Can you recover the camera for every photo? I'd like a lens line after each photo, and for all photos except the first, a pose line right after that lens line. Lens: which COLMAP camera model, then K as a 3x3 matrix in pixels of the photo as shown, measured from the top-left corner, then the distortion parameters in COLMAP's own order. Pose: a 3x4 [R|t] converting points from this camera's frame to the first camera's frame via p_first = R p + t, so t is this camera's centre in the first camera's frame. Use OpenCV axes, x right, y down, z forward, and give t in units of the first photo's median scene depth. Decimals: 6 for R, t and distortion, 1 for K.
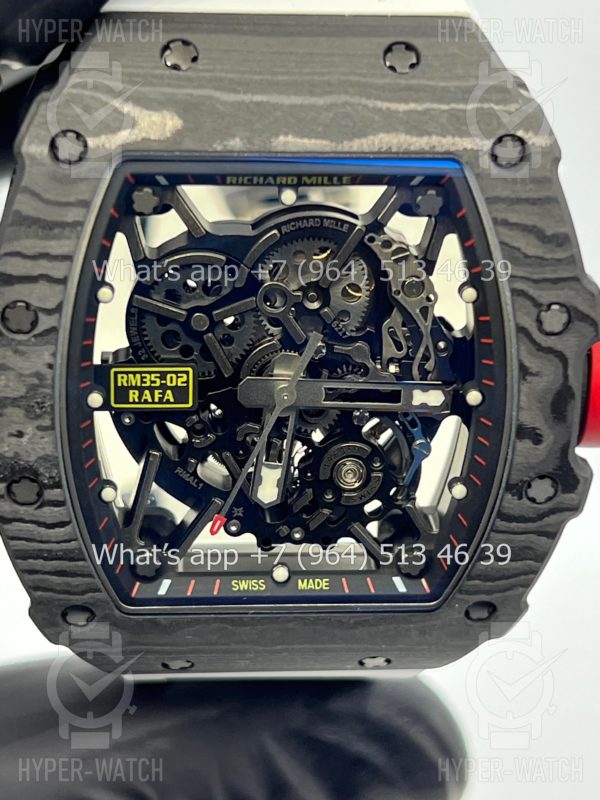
lens RADIAL K [[2008.4, 0, 294.7], [0, 2008.4, 403.1], [0, 0, 1]] dist [0.213103, 0.000000]
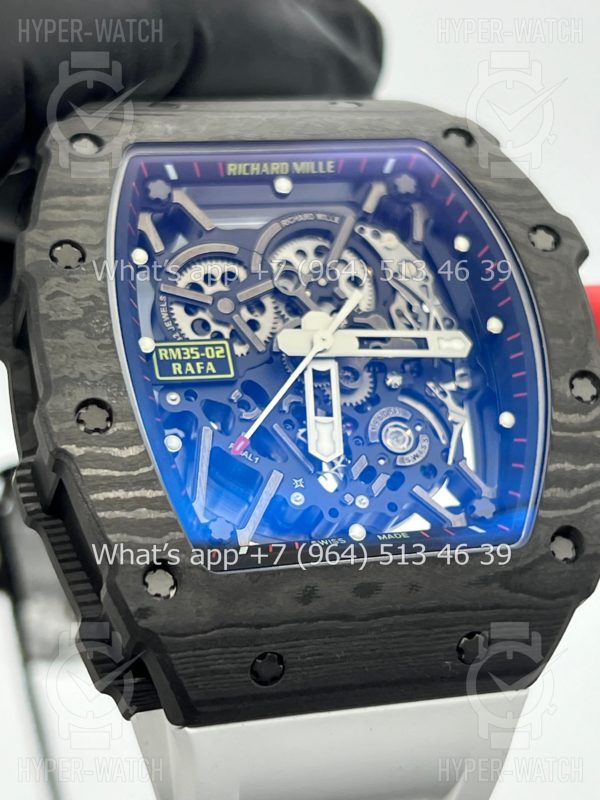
lens RADIAL K [[2008.4, 0, 303.0], [0, 2008.4, 401.5], [0, 0, 1]] dist [0.213103, 0.000000]
pose [[0.961173, -0.107765, 0.254033, -0.277801], [0.257105, 0.684073, -0.682599, 0.713922], [-0.100217, 0.721409, 0.685219, 0.314890]]
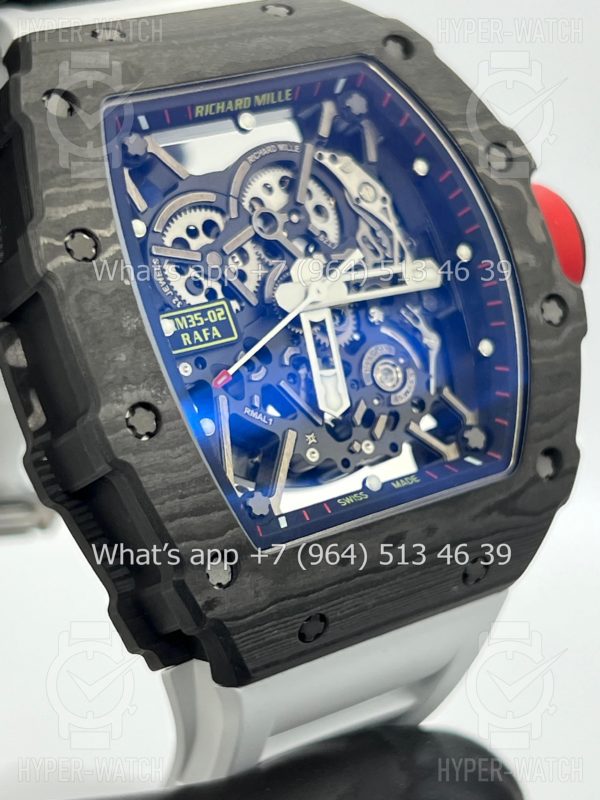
lens RADIAL K [[2008.4, 0, 325.7], [0, 2008.4, 400.3], [0, 0, 1]] dist [0.213103, 0.000000]
pose [[0.840003, -0.266578, 0.472580, -0.505334], [0.470409, 0.791852, -0.389468, 0.445584], [-0.270390, 0.549460, 0.790559, 0.204102]]
